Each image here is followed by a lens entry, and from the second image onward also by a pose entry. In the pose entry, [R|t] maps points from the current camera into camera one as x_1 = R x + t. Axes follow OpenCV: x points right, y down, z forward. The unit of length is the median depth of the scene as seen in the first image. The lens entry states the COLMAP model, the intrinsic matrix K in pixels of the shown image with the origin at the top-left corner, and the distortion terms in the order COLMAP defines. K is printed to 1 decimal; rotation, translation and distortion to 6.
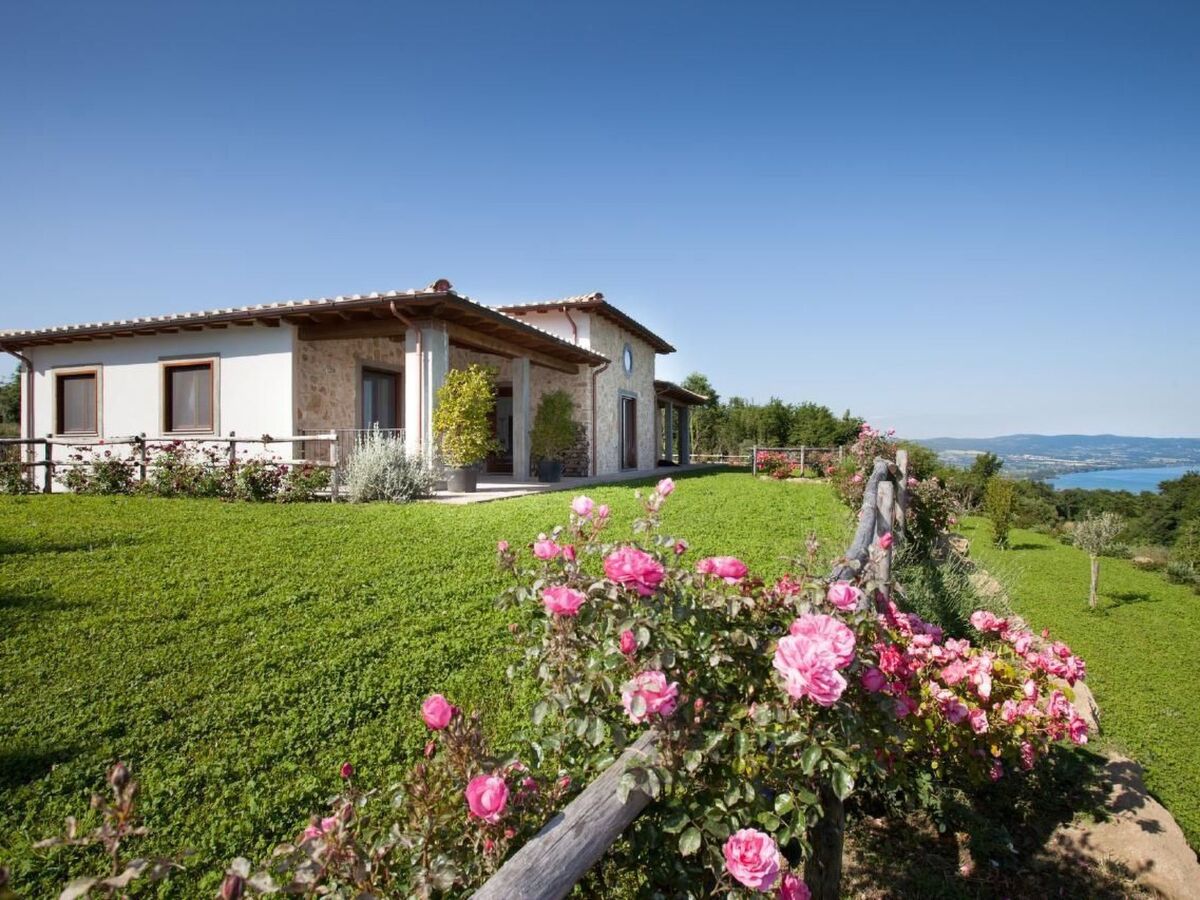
lens RADIAL K [[672.8, 0, 600.0], [0, 672.8, 450.0], [0, 0, 1]] dist [-0.056958, 0.045718]
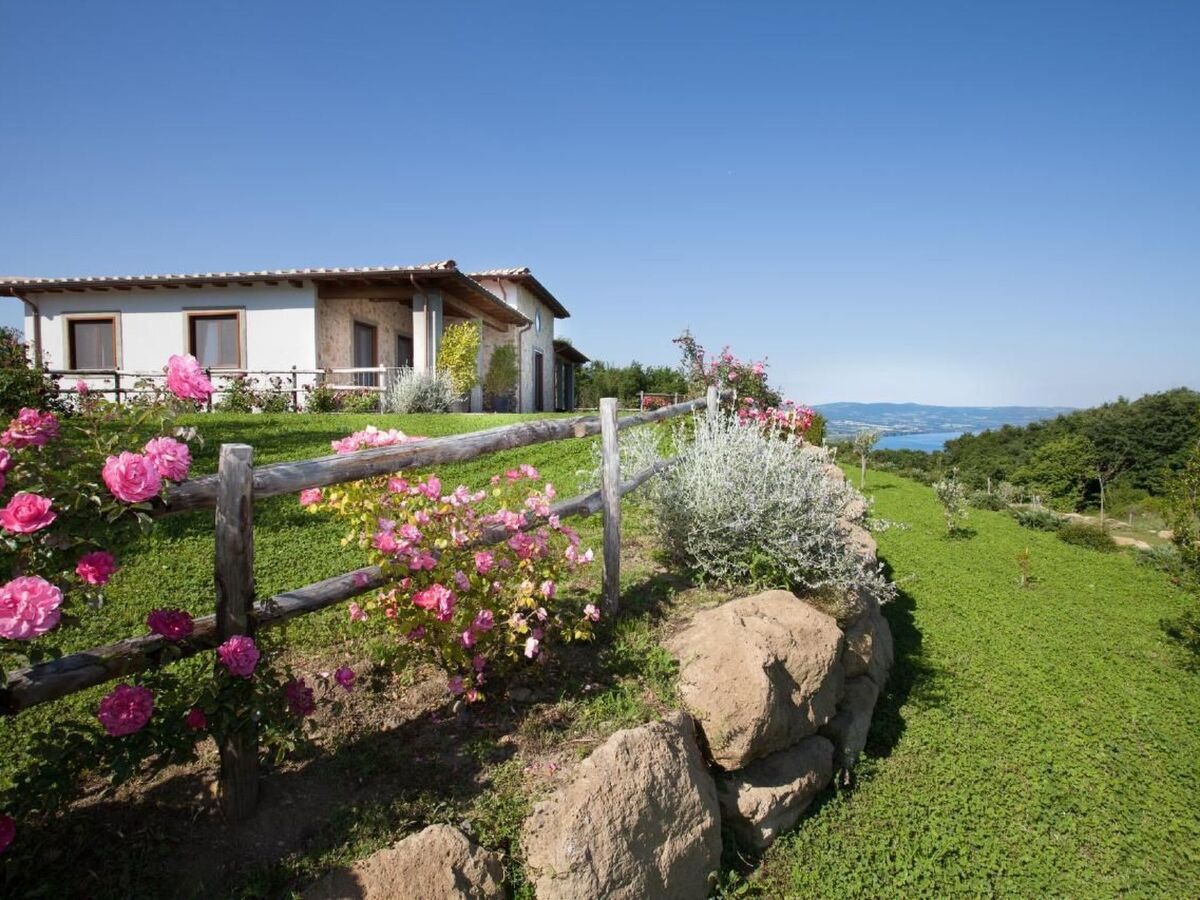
lens RADIAL K [[672.8, 0, 600.0], [0, 672.8, 450.0], [0, 0, 1]] dist [-0.056958, 0.045718]
pose [[0.976176, -0.008716, 0.216806, -0.177176], [-0.002553, 0.998662, 0.051641, 0.053117], [-0.216966, -0.050964, 0.974848, -0.344372]]
